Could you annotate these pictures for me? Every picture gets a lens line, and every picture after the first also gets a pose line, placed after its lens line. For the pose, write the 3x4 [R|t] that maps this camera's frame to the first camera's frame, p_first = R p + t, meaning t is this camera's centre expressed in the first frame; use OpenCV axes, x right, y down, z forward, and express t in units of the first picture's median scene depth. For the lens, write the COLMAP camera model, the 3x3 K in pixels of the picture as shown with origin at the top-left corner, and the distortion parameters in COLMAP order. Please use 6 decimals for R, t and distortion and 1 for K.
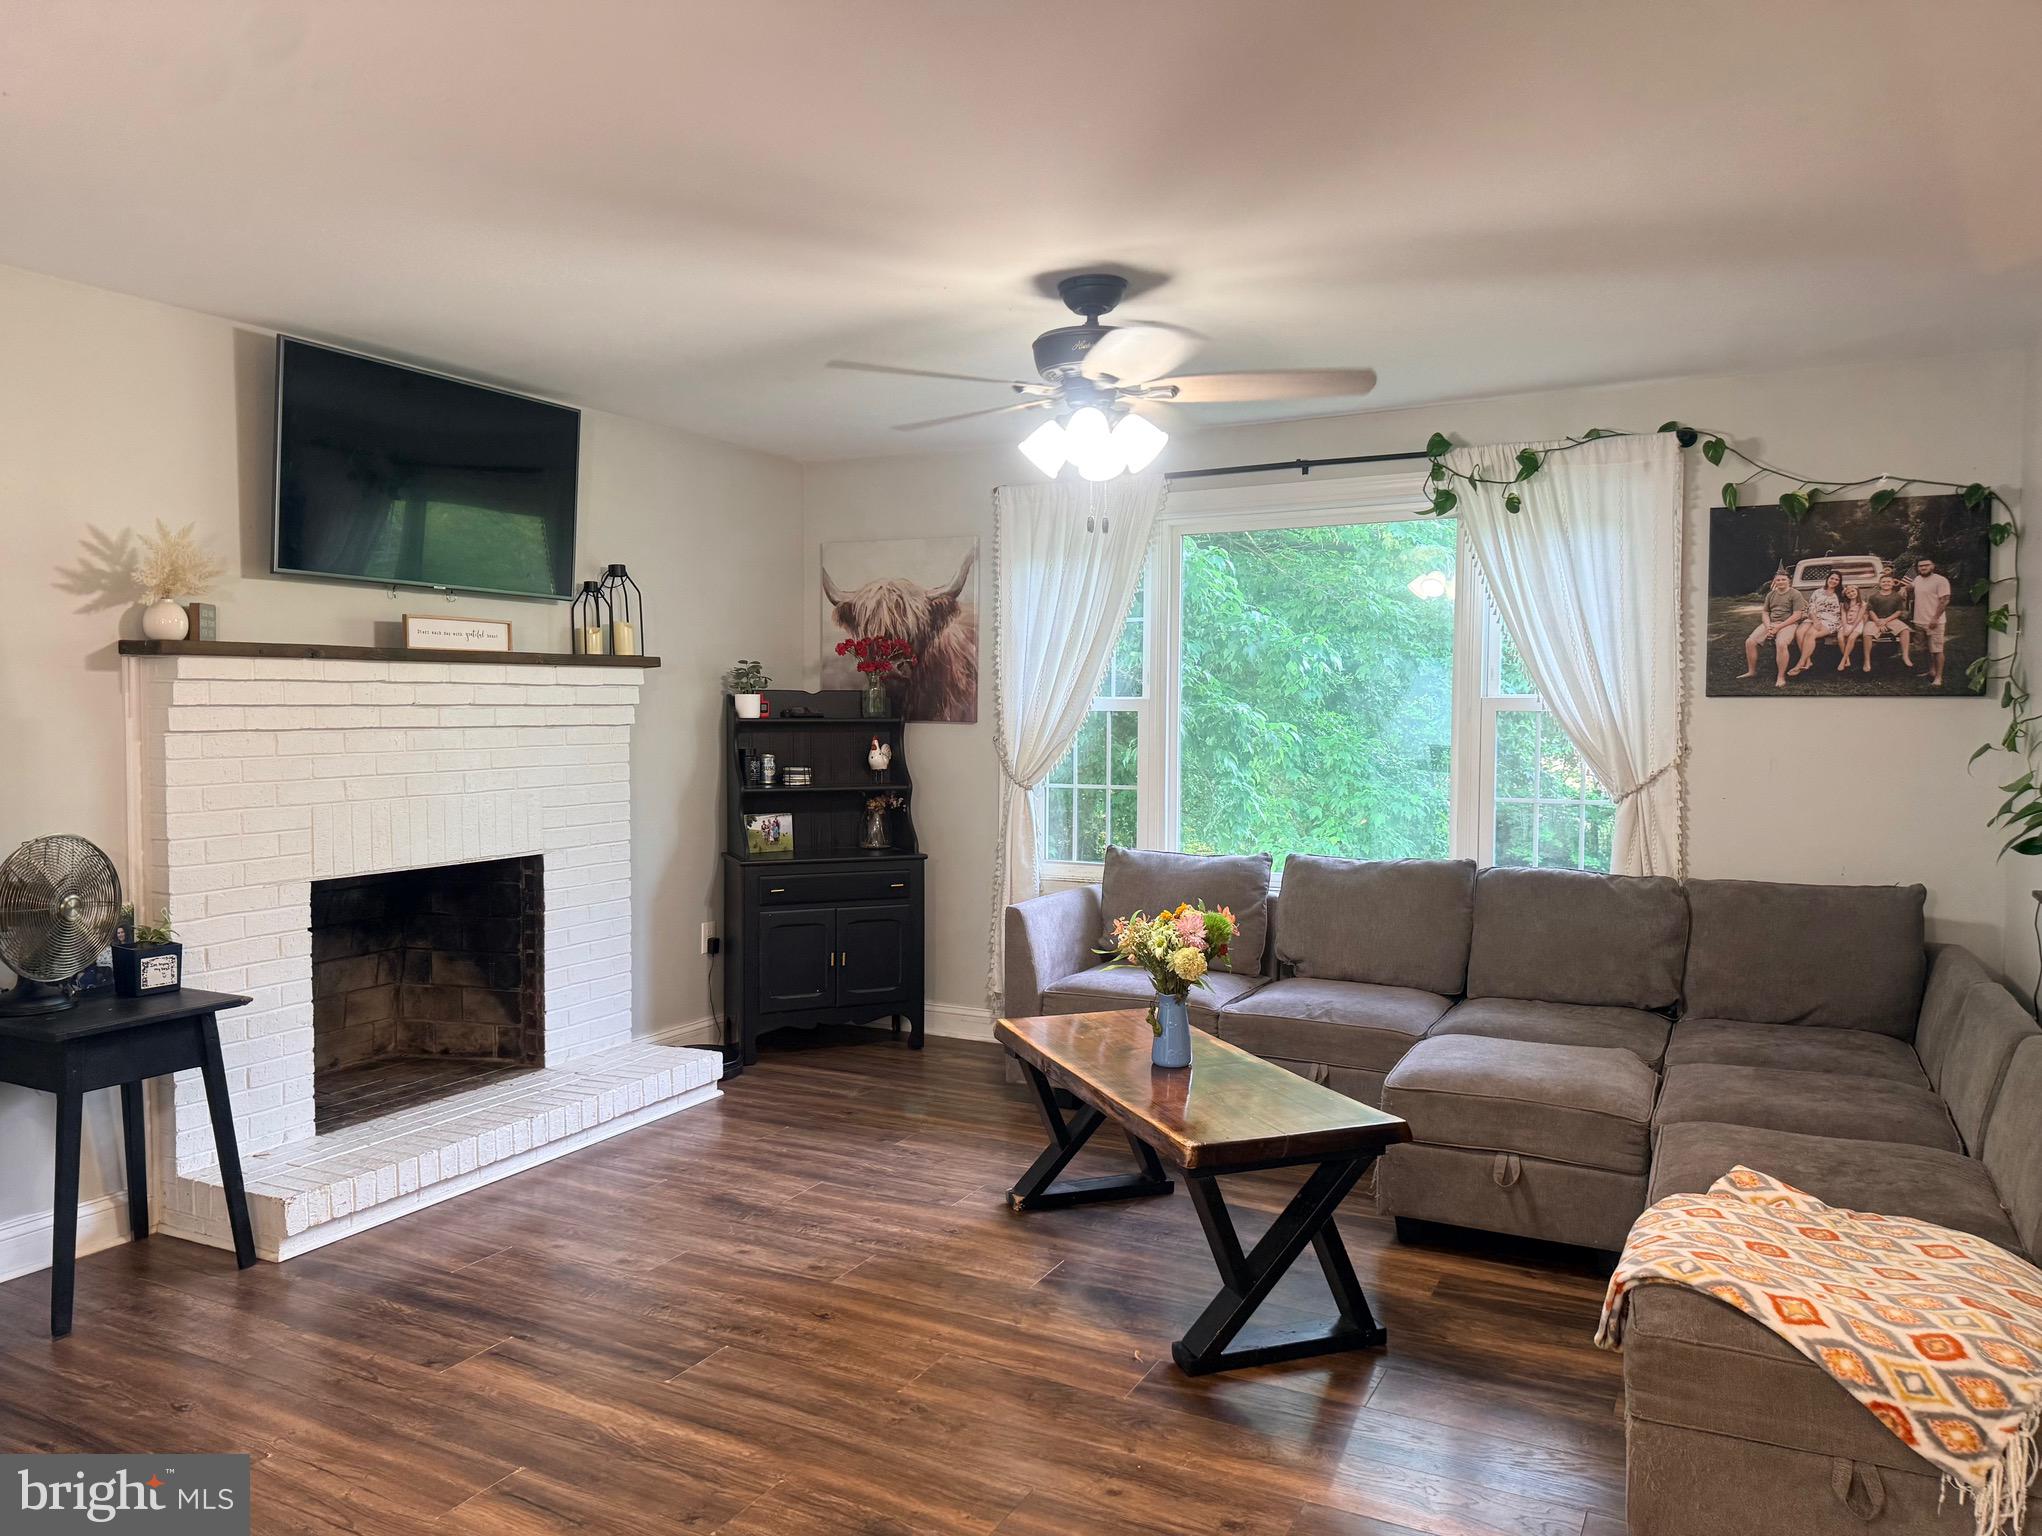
lens RADIAL K [[1440.8, 0, 1021.0], [0, 1440.8, 768.0], [0, 0, 1]] dist [0.098298, -0.130771]
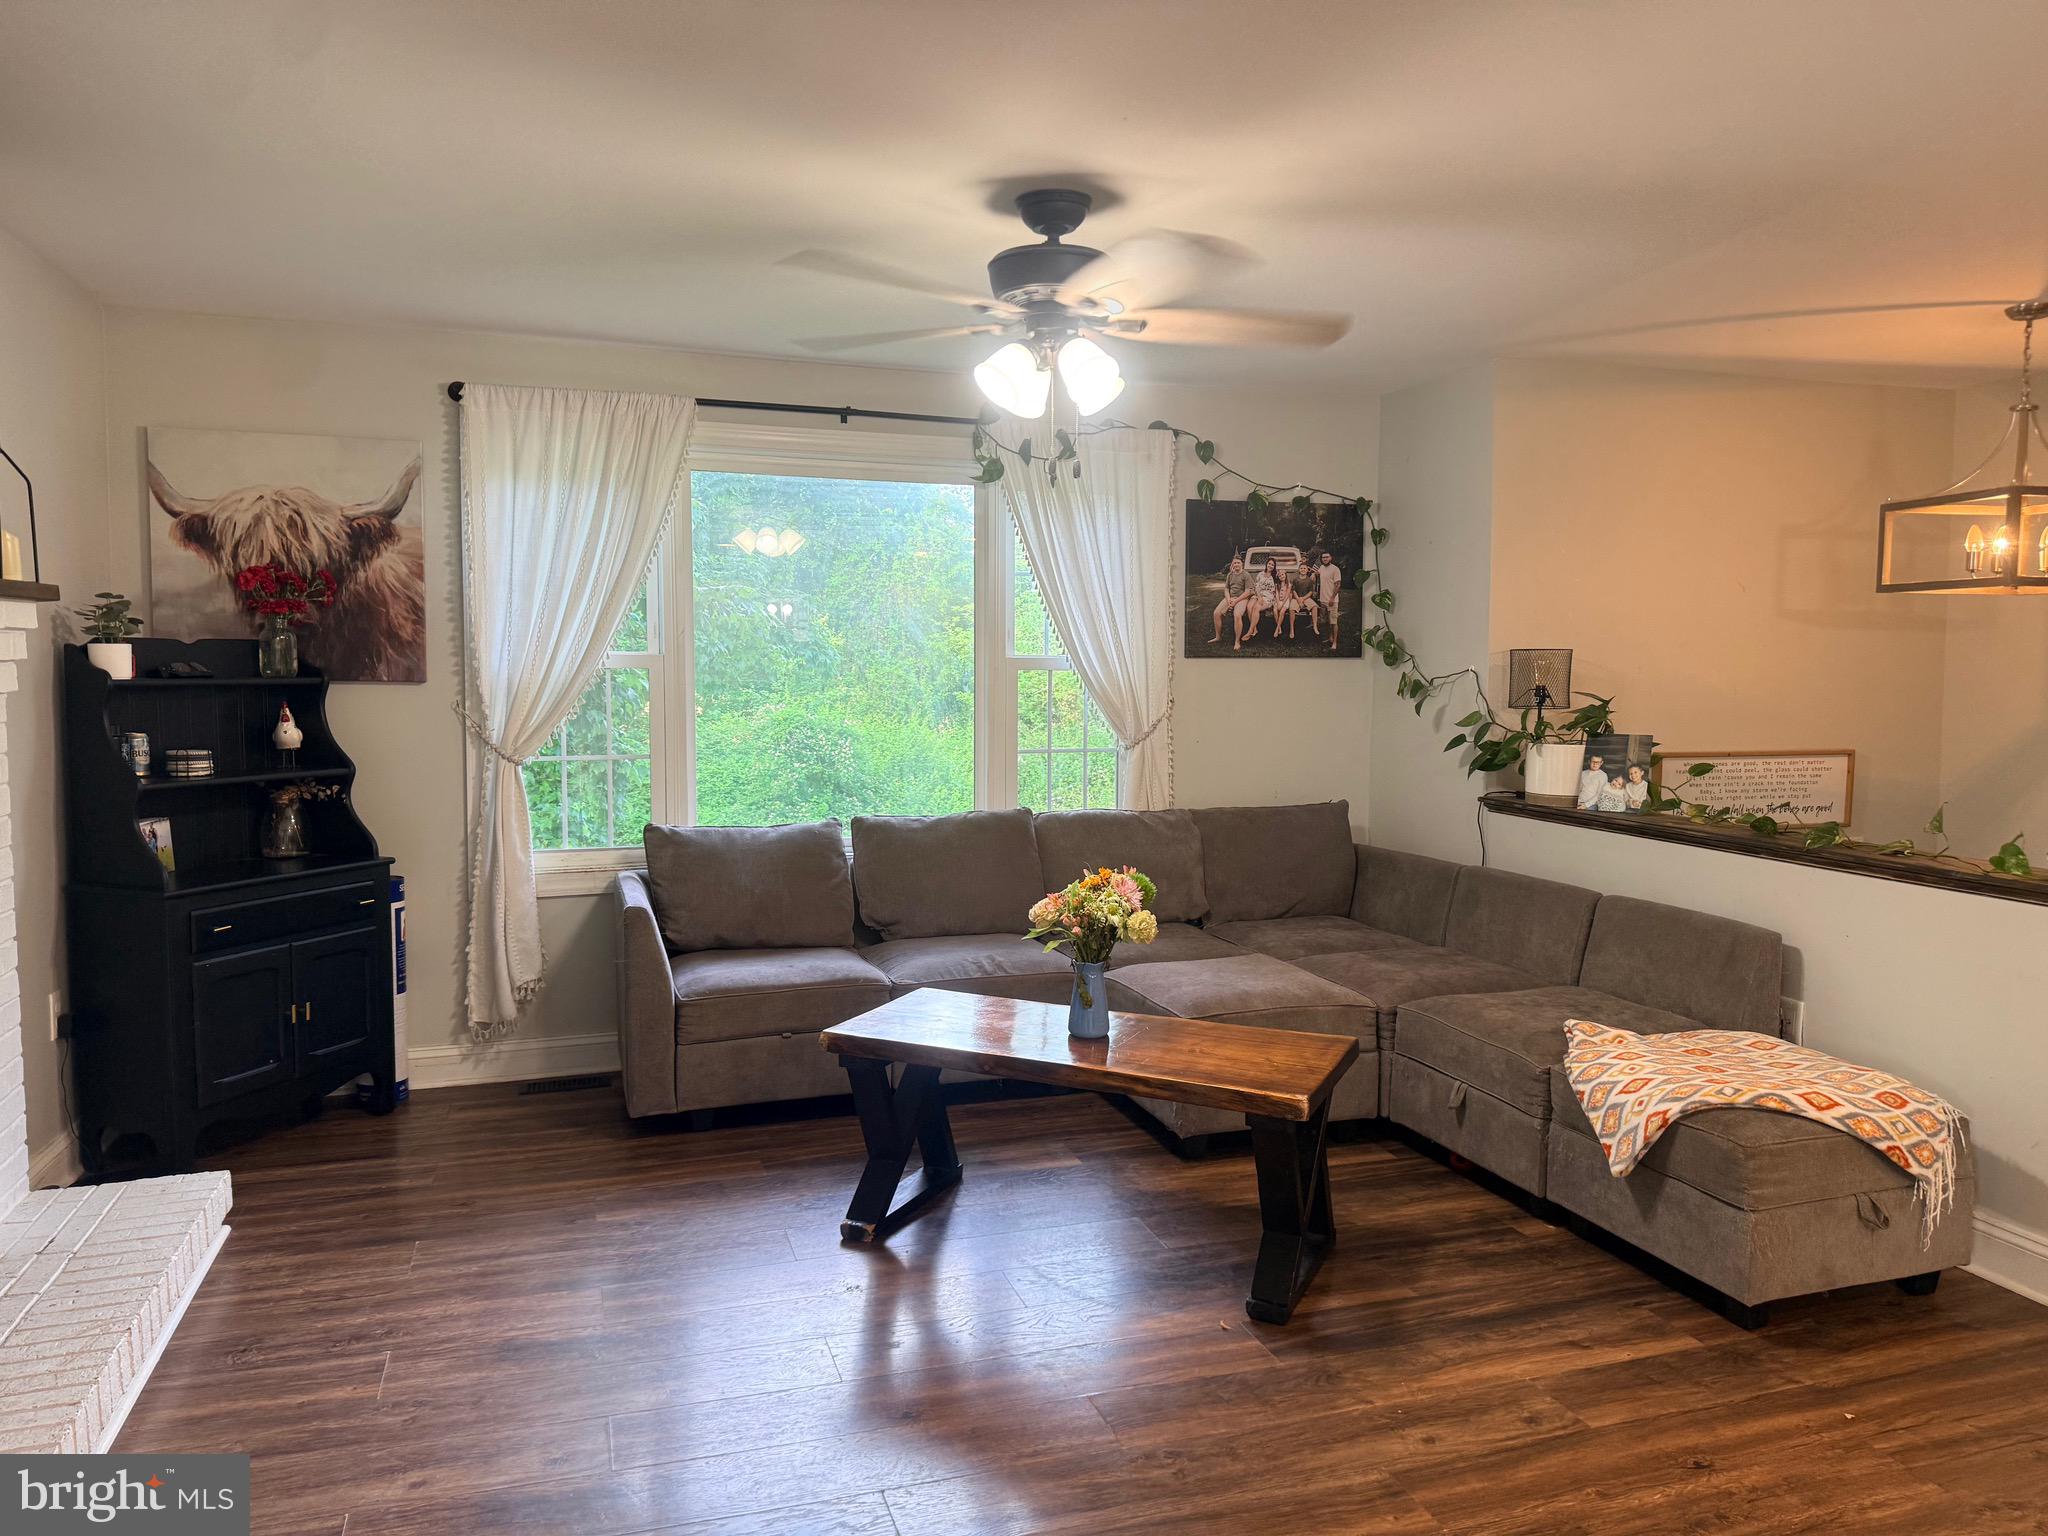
lens RADIAL K [[1414.3, 0, 1024.0], [0, 1414.3, 768.0], [0, 0, 1]] dist [0.193355, -0.305899]
pose [[0.698889, -0.051262, 0.713390, -0.475802], [0.030079, 0.998652, 0.042292, -0.011789], [-0.714597, -0.008100, 0.699490, 0.287075]]
